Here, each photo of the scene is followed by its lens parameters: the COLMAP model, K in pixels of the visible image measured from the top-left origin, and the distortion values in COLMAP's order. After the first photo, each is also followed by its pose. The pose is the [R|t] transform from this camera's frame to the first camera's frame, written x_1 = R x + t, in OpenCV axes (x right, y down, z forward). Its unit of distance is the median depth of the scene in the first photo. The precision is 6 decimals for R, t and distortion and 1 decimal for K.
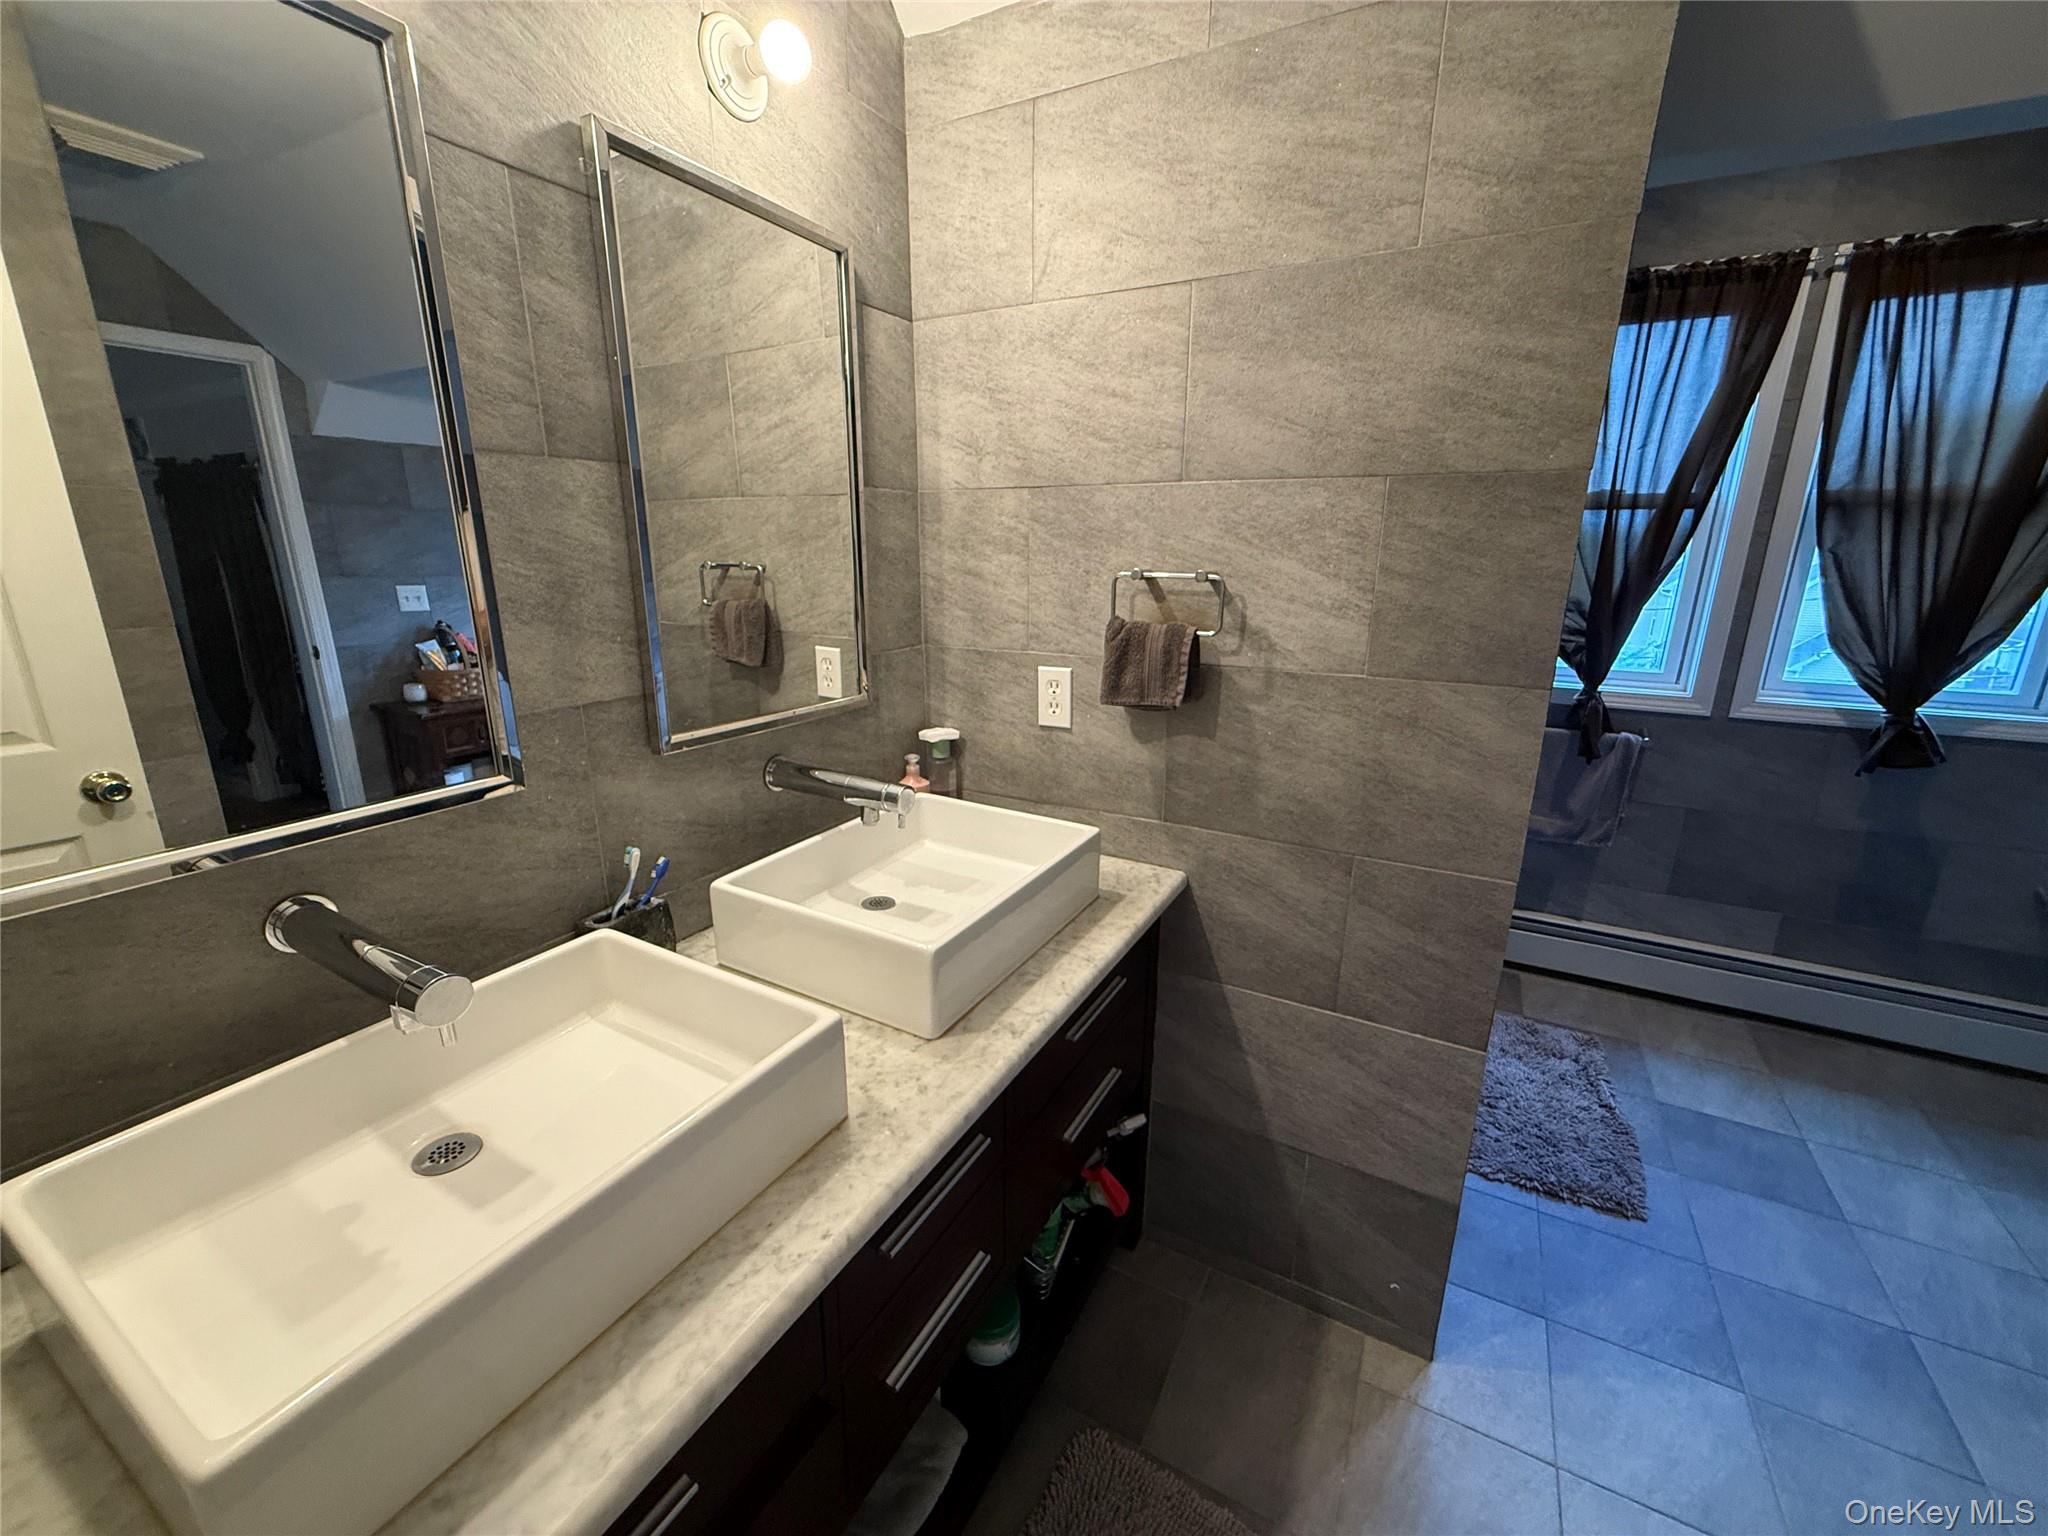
lens RADIAL K [[819.5, 0, 1032.5], [0, 819.5, 756.1], [0, 0, 1]] dist [-0.000134, 0.000114]
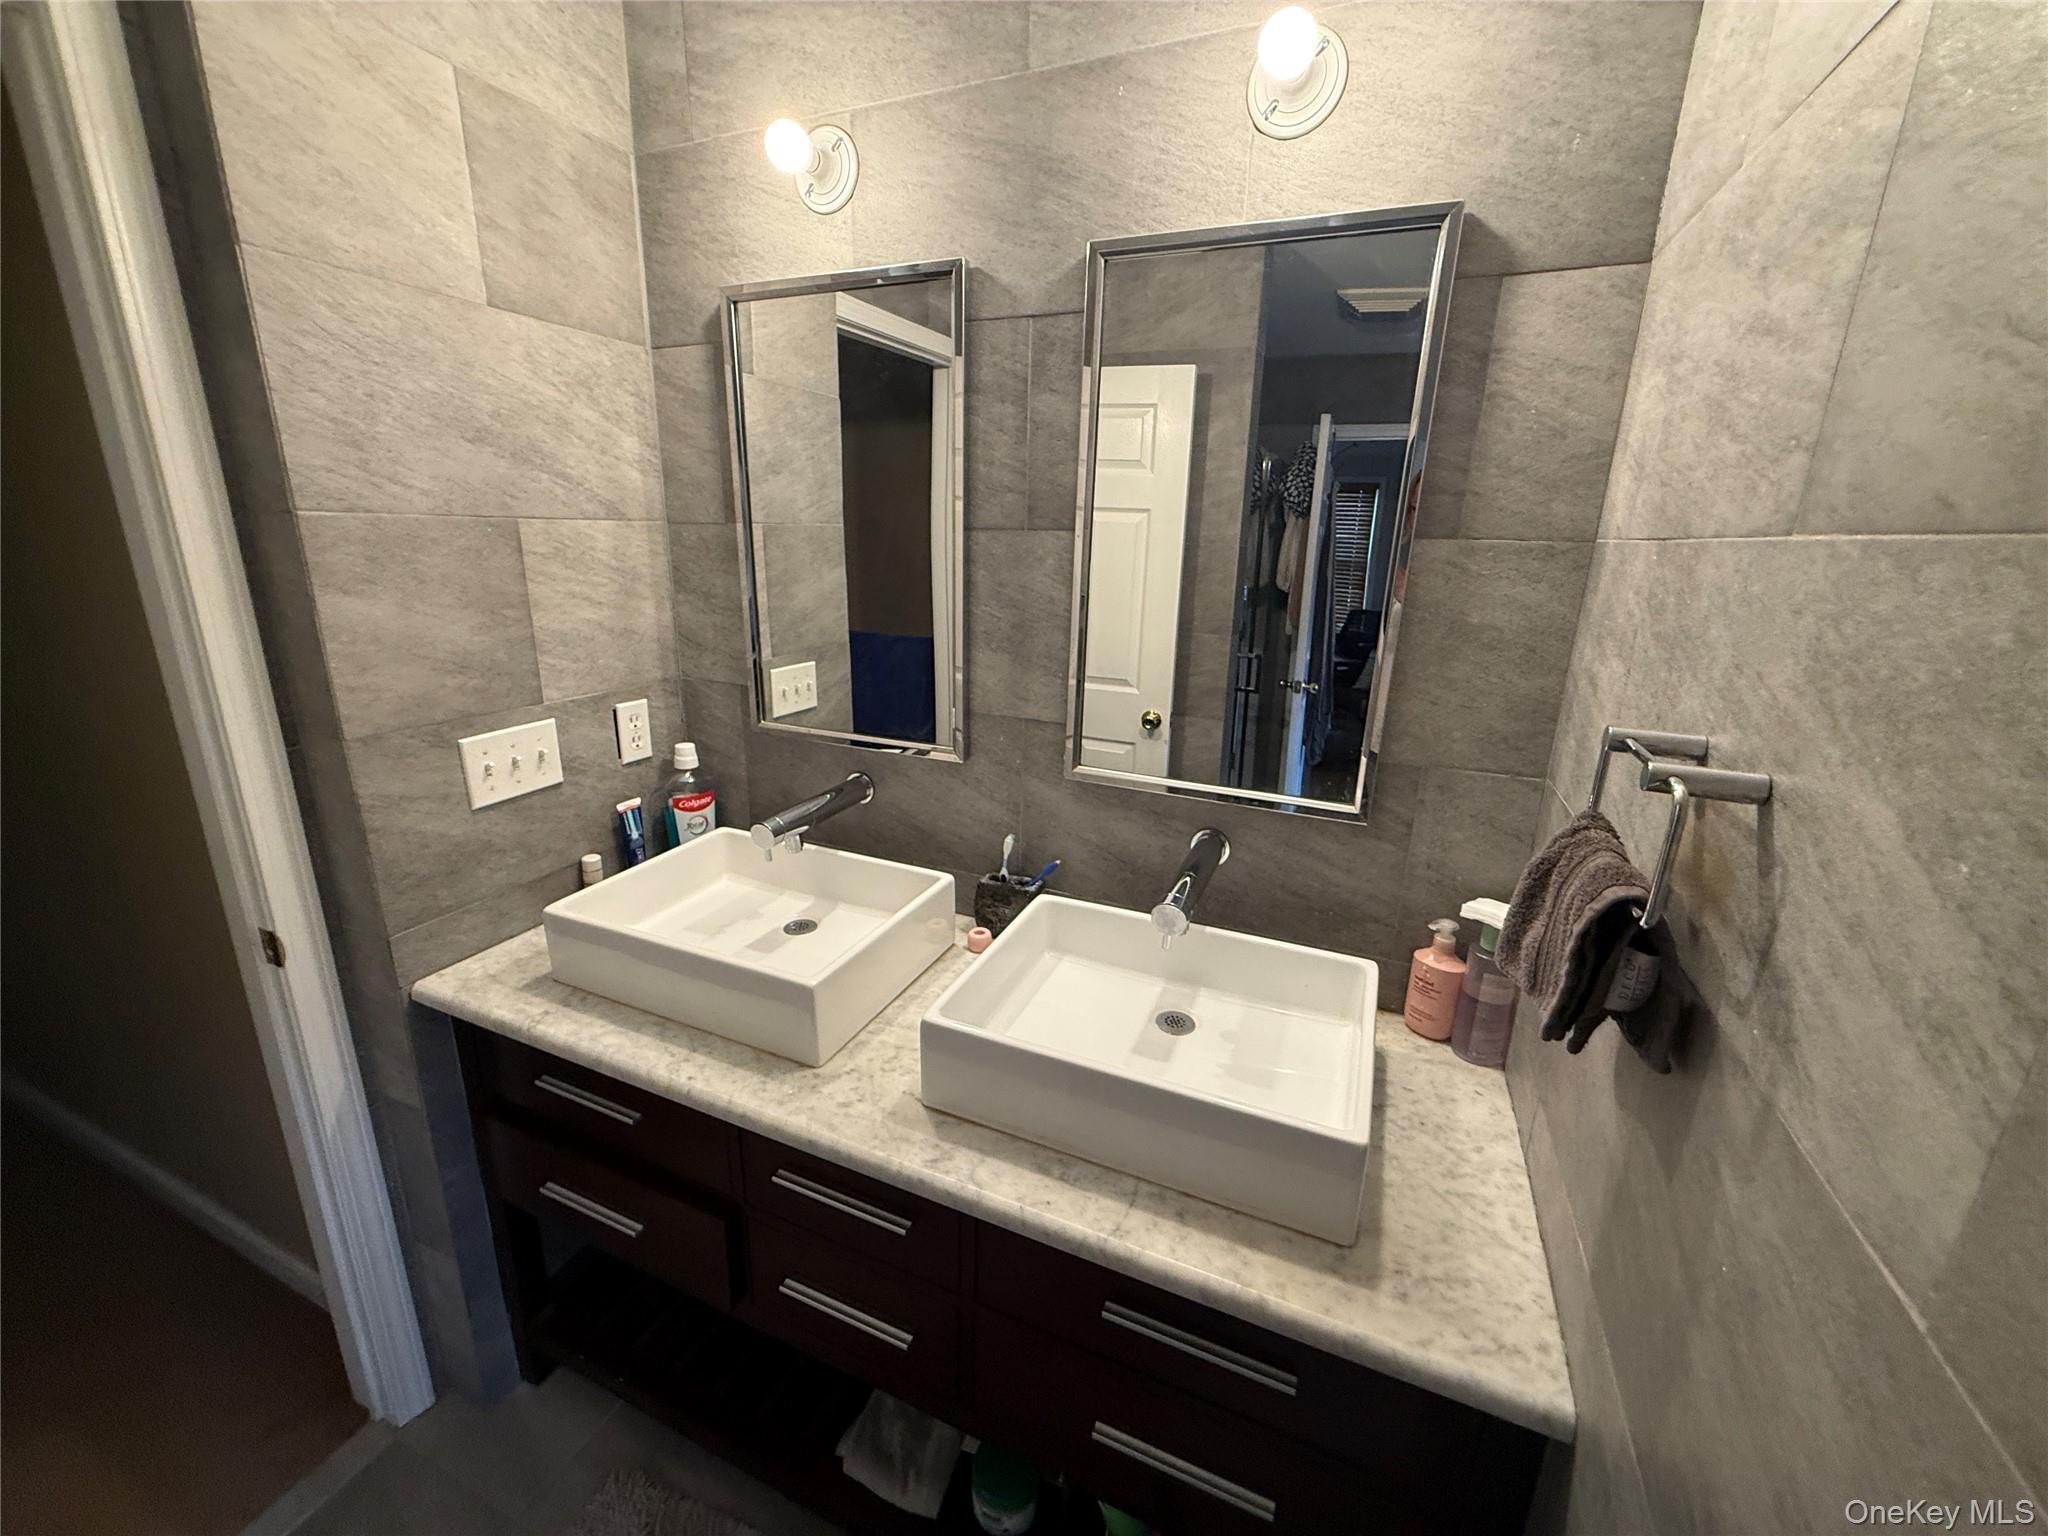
lens RADIAL K [[819.5, 0, 1018.3], [0, 819.5, 764.3], [0, 0, 1]] dist [-0.000134, 0.000114]
pose [[0.082239, 0.264432, -0.960892, 0.720178], [-0.274756, 0.932809, 0.233188, -0.298784], [0.957991, 0.244833, 0.149368, 0.829199]]
